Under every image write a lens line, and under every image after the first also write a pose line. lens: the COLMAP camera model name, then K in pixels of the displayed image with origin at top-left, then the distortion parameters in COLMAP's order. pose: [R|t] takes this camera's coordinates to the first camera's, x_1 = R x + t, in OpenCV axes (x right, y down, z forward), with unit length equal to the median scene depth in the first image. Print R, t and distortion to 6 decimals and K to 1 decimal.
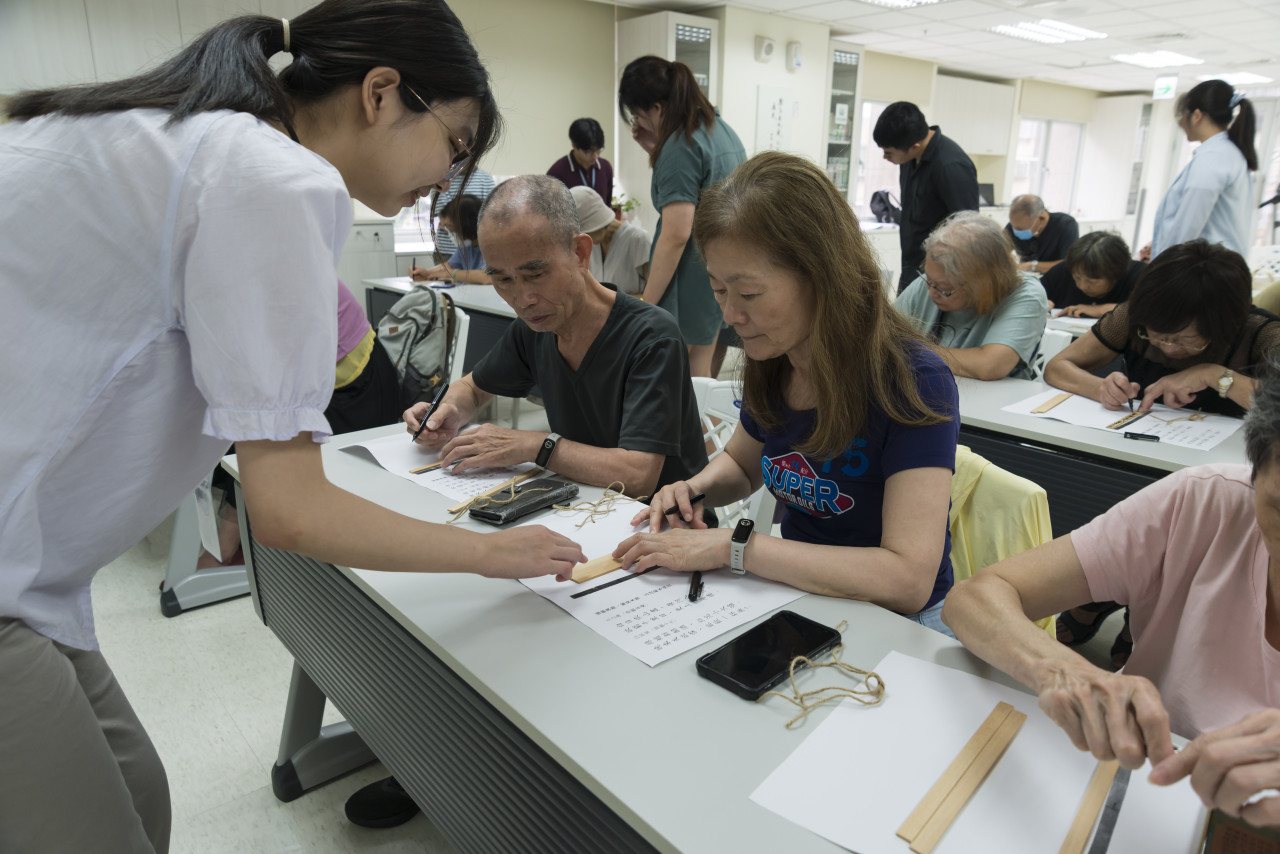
lens RADIAL K [[820.6, 0, 637.6], [0, 820.6, 408.5], [0, 0, 1]] dist [0.028159, -0.038015]
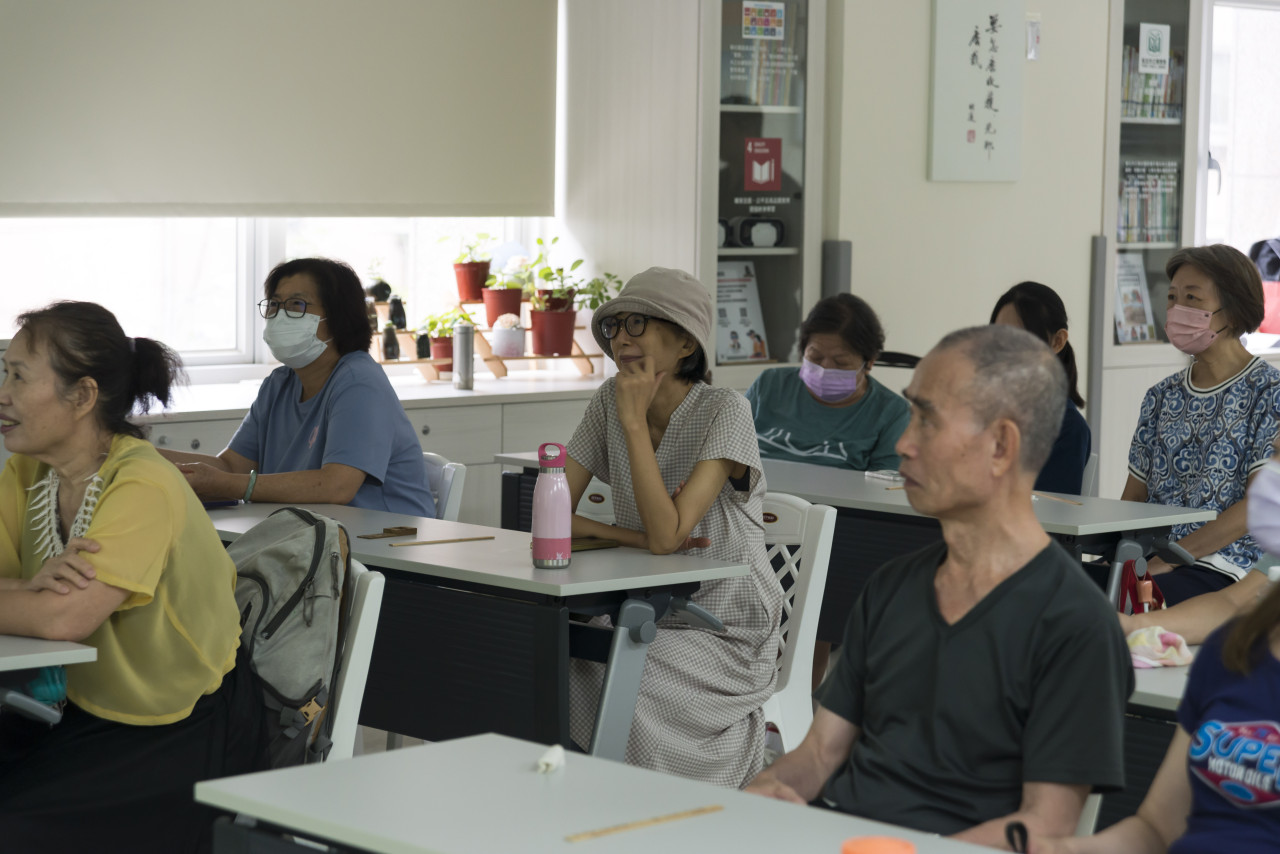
lens RADIAL K [[2818.4, 0, 640.0], [0, 2818.4, 427.0], [0, 0, 1]] dist [0.100165, -0.286657]
pose [[0.998691, 0.001367, 0.051136, -0.053593], [0.007483, 0.984986, -0.172470, 0.032060], [-0.050604, 0.172627, 0.983687, -0.233429]]
